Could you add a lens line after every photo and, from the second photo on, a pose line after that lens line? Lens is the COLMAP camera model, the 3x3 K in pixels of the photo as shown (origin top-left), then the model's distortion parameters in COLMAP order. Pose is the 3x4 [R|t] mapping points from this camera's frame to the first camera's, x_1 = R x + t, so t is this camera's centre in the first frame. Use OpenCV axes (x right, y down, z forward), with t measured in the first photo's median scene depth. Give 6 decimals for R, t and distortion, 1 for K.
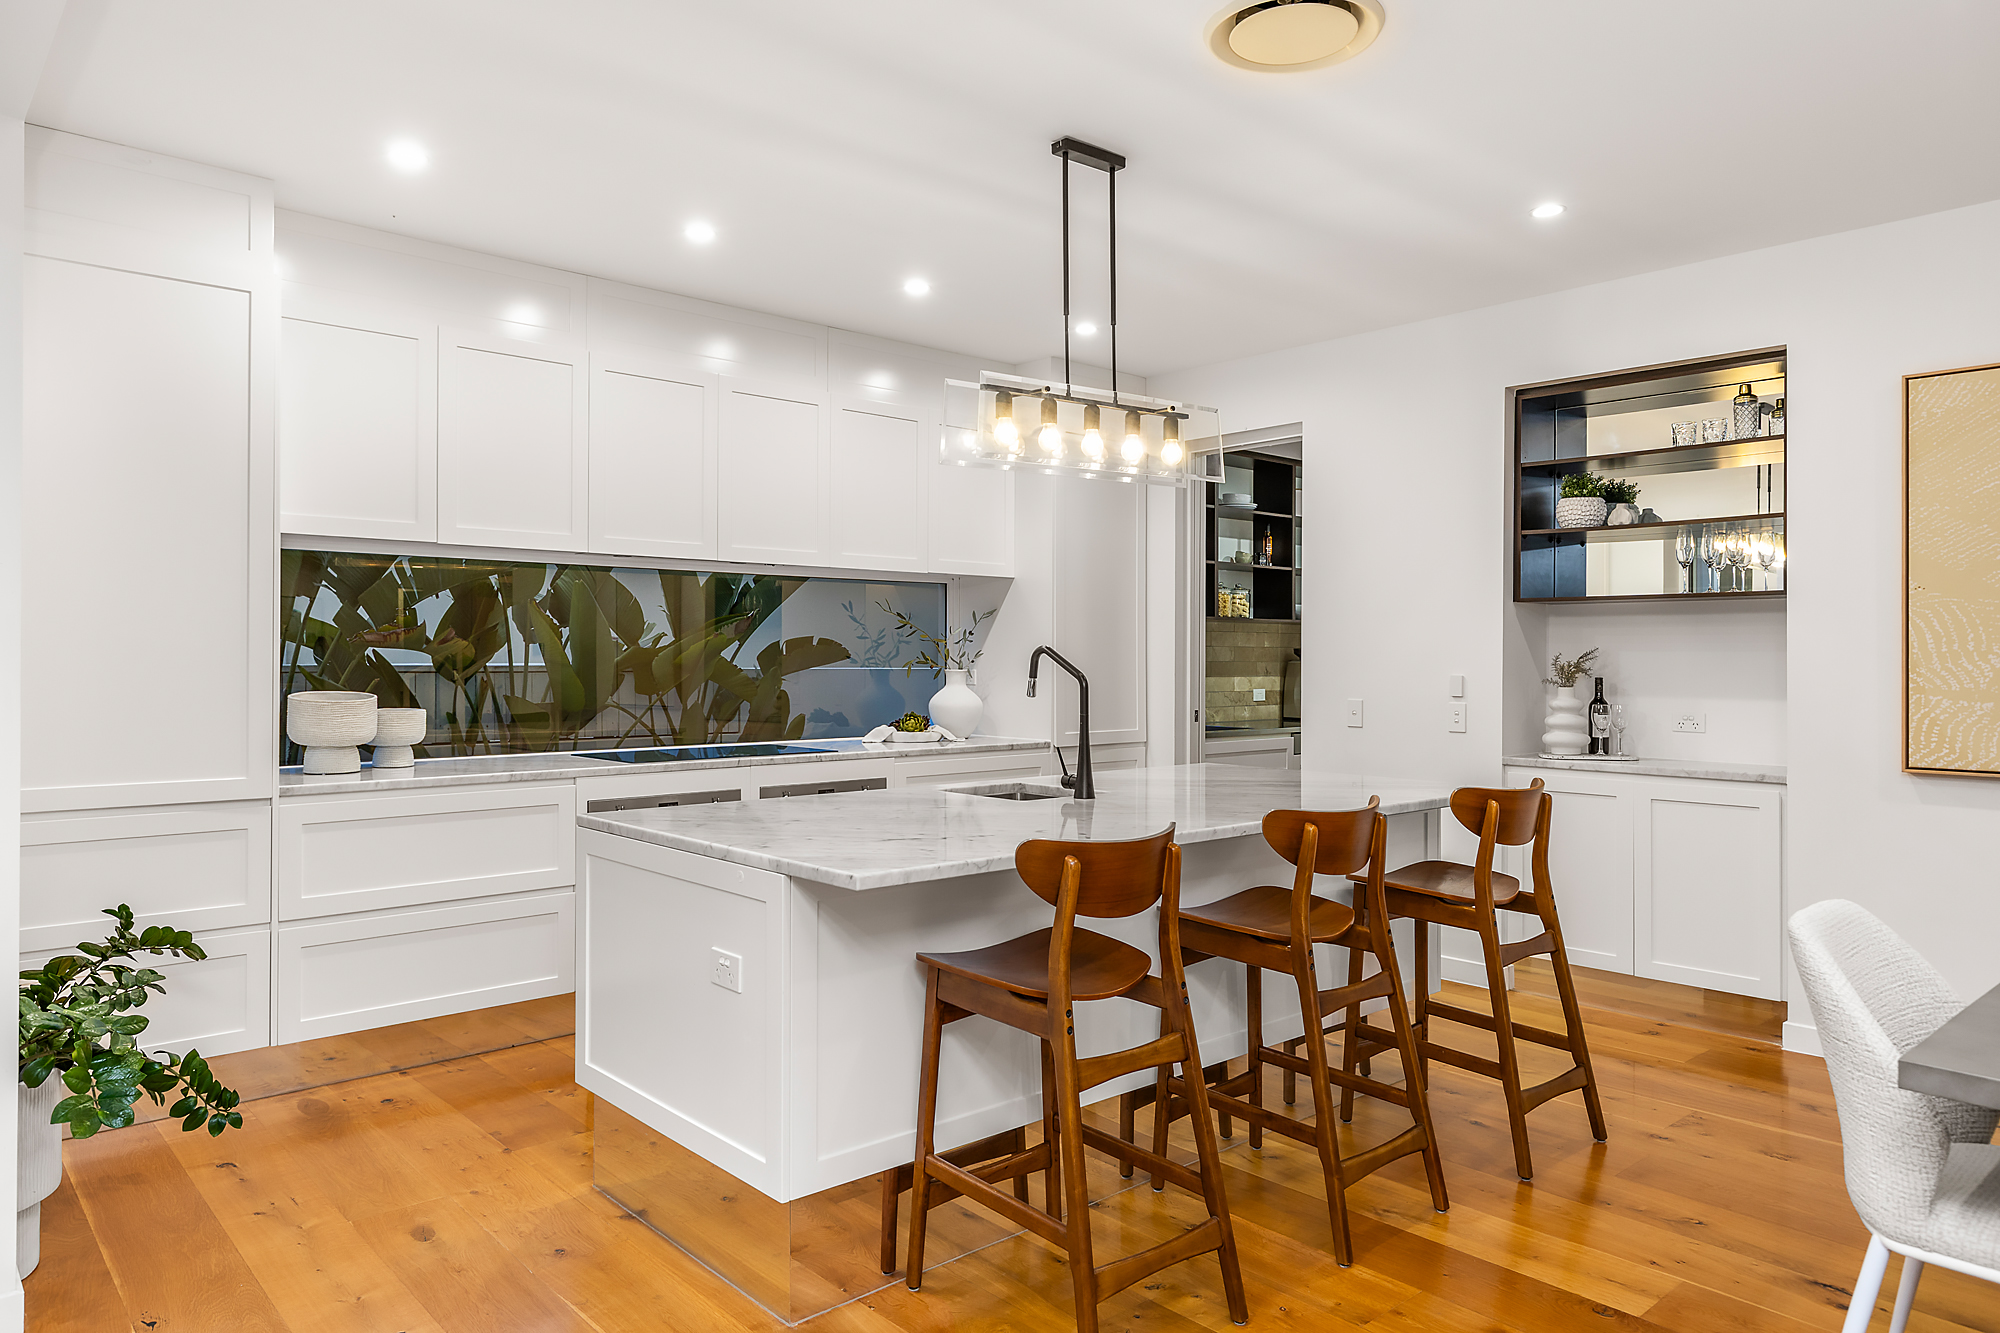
lens RADIAL K [[1289.0, 0, 996.4], [0, 1289.0, 662.6], [0, 0, 1]] dist [-0.000453, -0.000190]
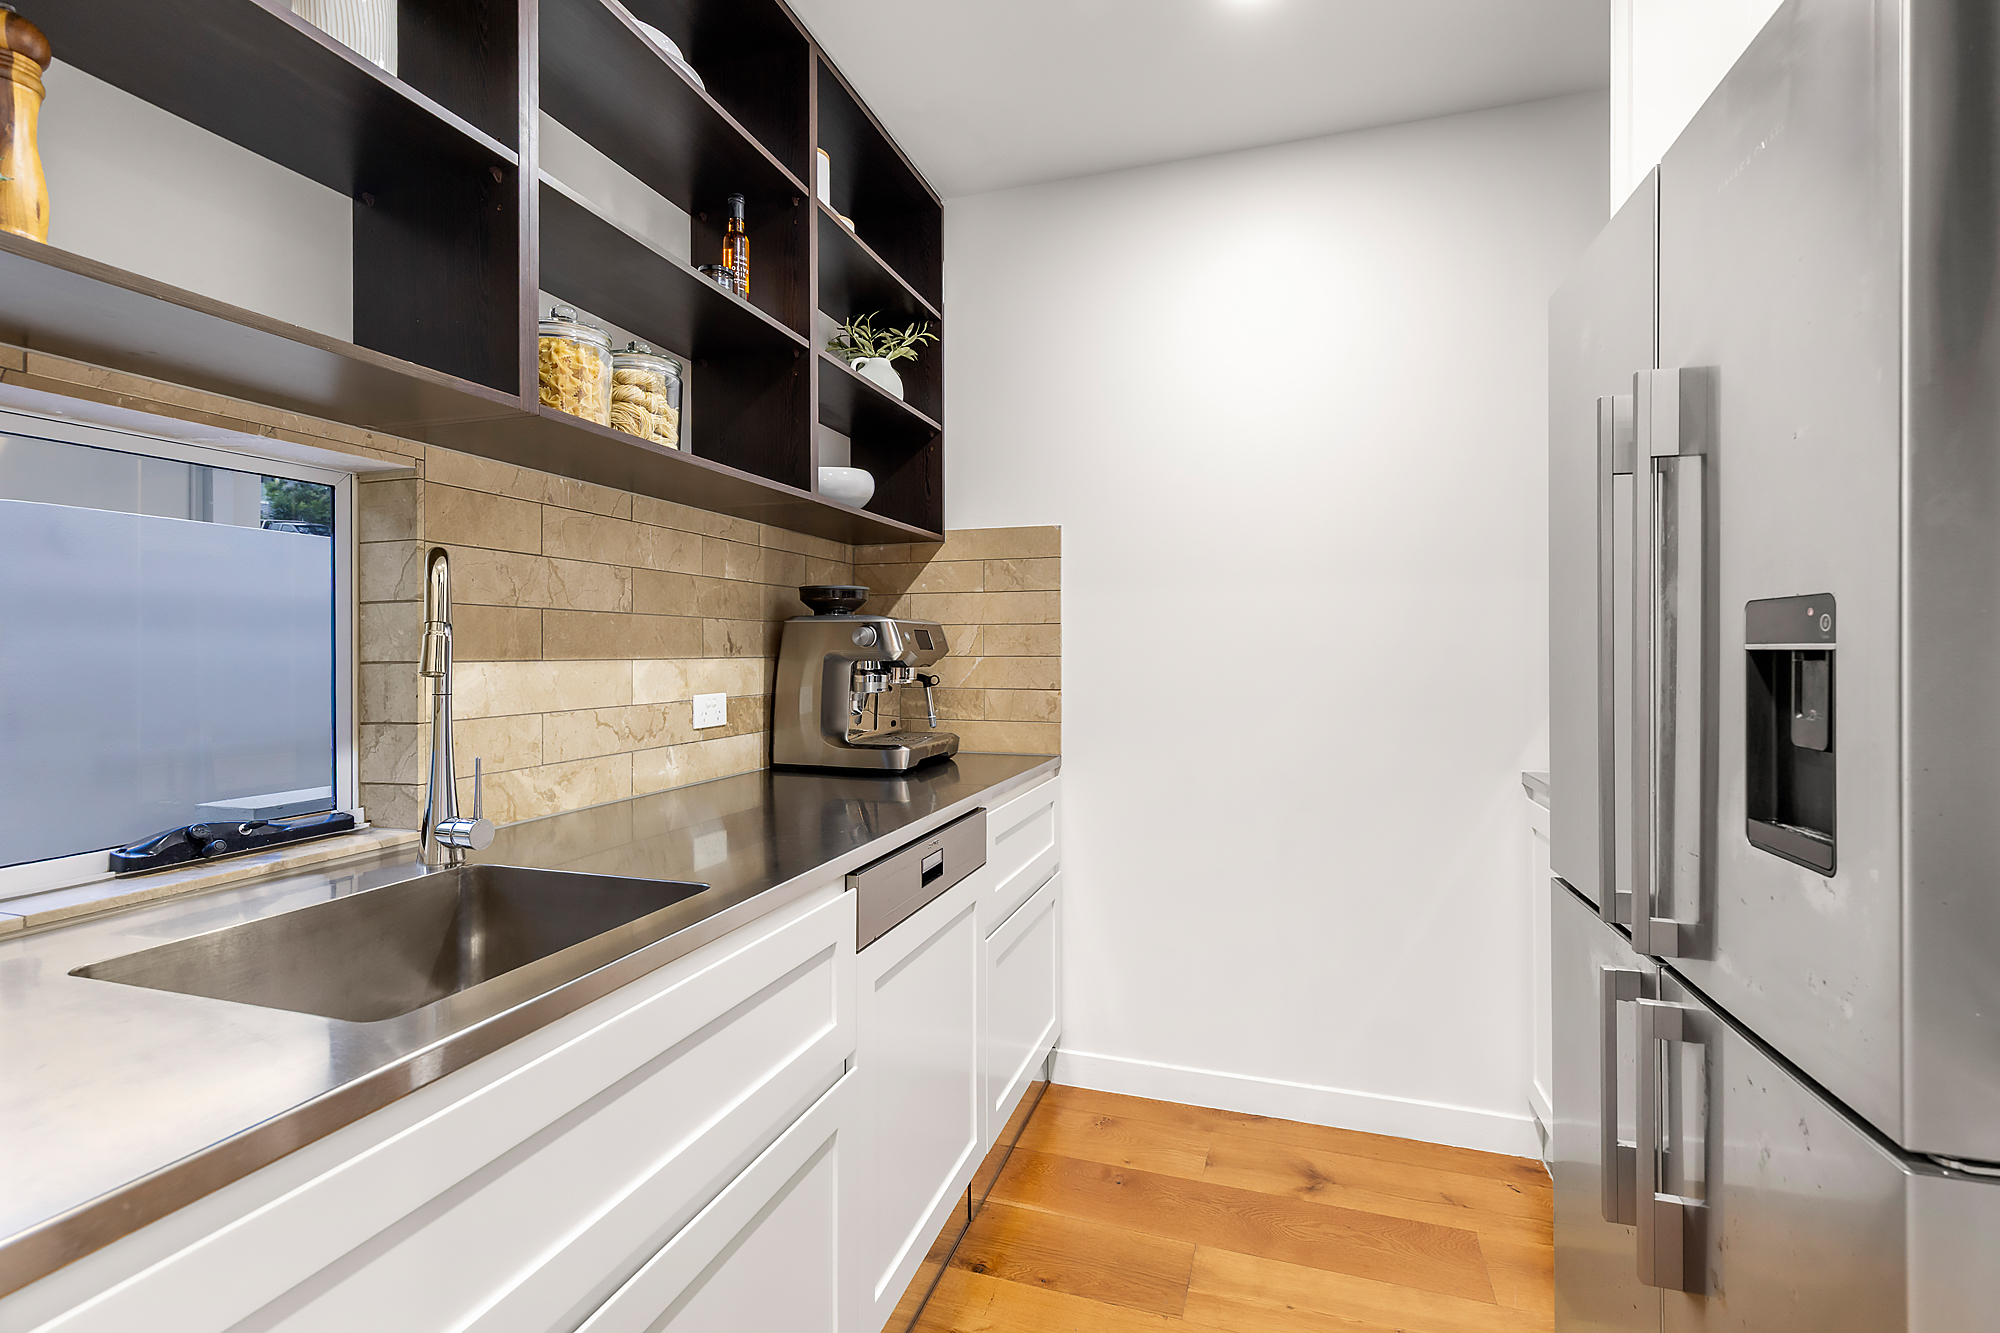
lens RADIAL K [[900.0, 0, 997.1], [0, 900.0, 647.8], [0, 0, 1]] dist [0.011277, 0.000177]
pose [[0.867398, -0.004979, 0.497591, 0.147933], [0.003315, 0.999986, 0.004226, 0.006784], [-0.497605, -0.002016, 0.867402, 0.739100]]
